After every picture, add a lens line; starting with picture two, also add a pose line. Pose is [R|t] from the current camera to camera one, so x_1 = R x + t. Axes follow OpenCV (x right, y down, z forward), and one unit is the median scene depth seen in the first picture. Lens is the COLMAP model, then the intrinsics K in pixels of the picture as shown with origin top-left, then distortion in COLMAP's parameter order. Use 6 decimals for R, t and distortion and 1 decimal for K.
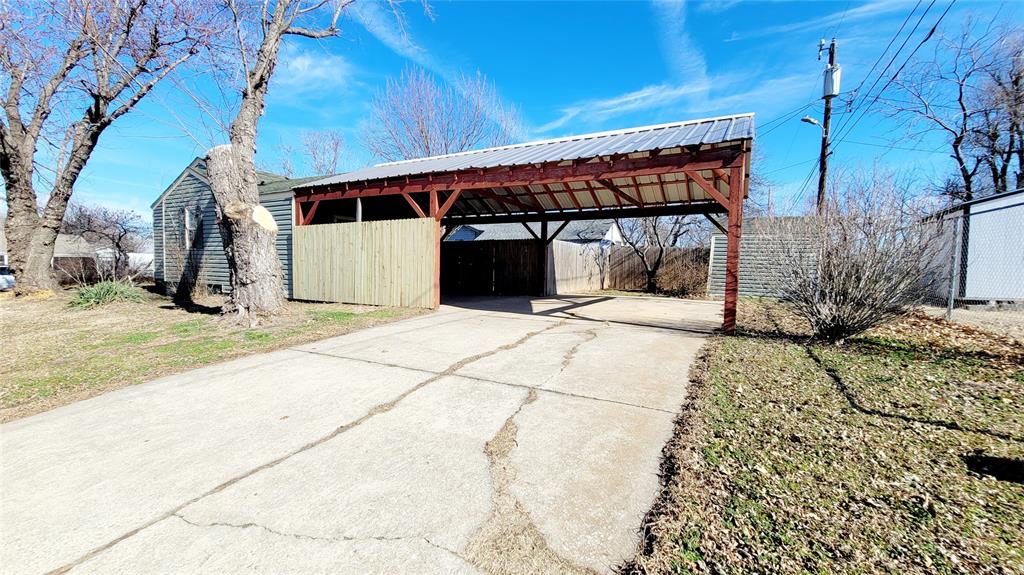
lens RADIAL K [[415.3, 0, 515.9], [0, 415.3, 292.5], [0, 0, 1]] dist [-0.001667, -0.000346]
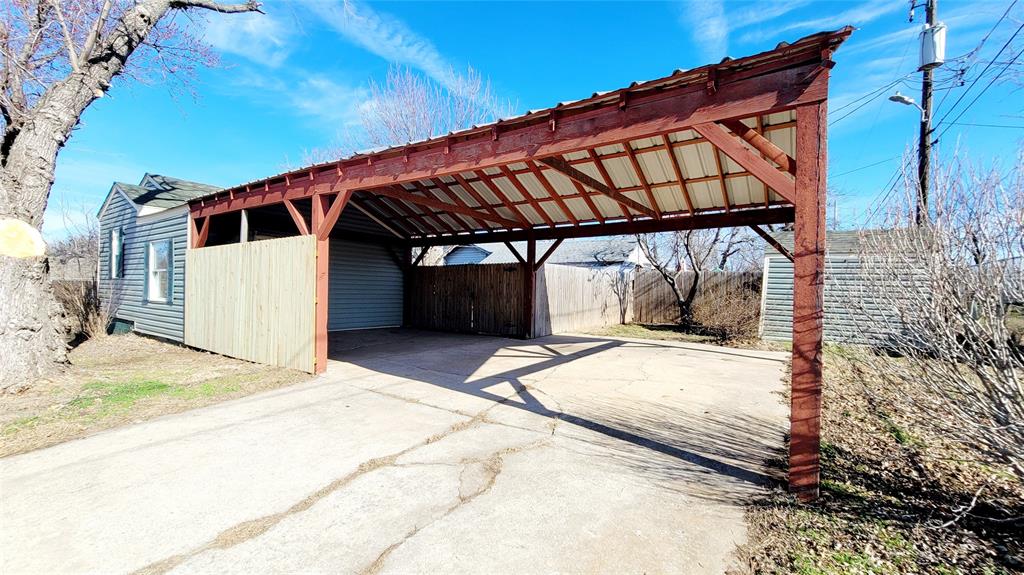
lens RADIAL K [[415.3, 0, 515.9], [0, 415.3, 292.5], [0, 0, 1]] dist [-0.001667, -0.000346]
pose [[0.994412, 0.000756, -0.105568, 0.120663], [-0.006030, 0.998748, -0.049653, -0.036738], [0.105398, 0.050012, 0.993172, 0.244028]]
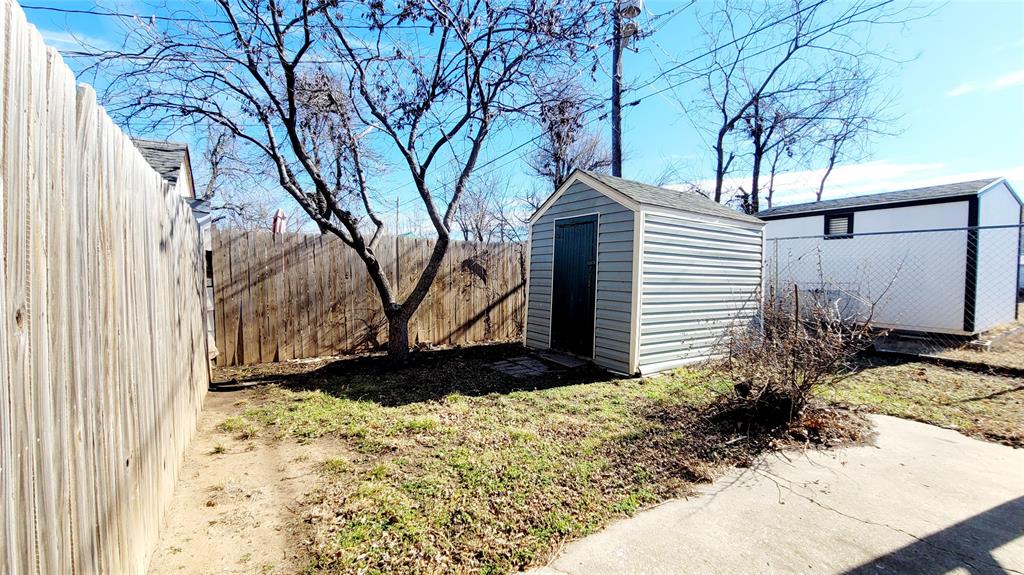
lens RADIAL K [[415.3, 0, 515.9], [0, 415.3, 292.5], [0, 0, 1]] dist [-0.001667, -0.000346]
pose [[0.468914, -0.058350, 0.881314, 0.102270], [0.055599, 0.997787, 0.036479, -0.089092], [-0.881492, 0.031895, 0.471121, 0.987094]]
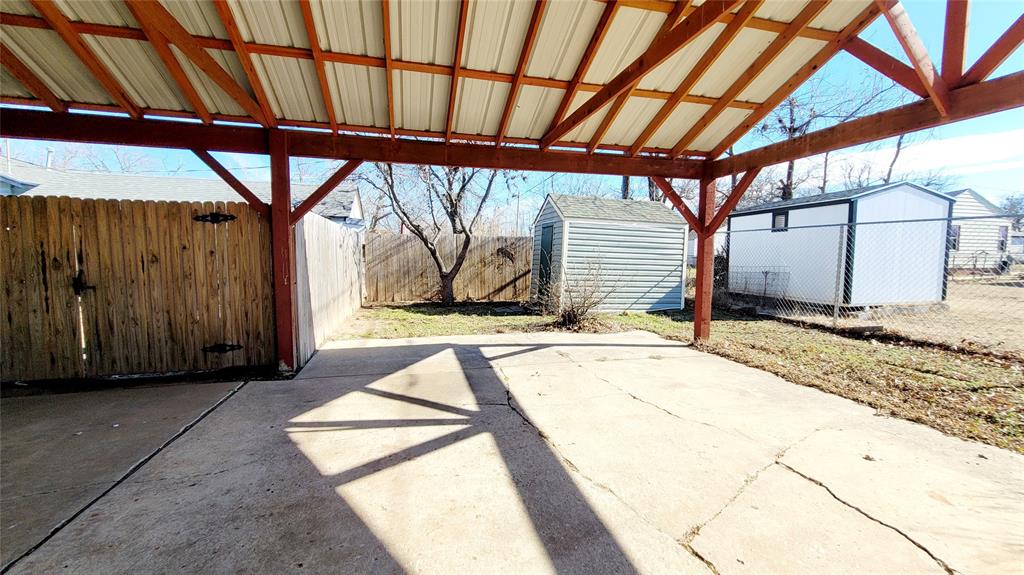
lens RADIAL K [[415.3, 0, 515.9], [0, 415.3, 292.5], [0, 0, 1]] dist [-0.001667, -0.000346]
pose [[0.731987, -0.068202, 0.677896, -0.027917], [0.041278, 0.997589, 0.055795, -0.068822], [-0.680067, -0.012859, 0.733037, 0.616041]]
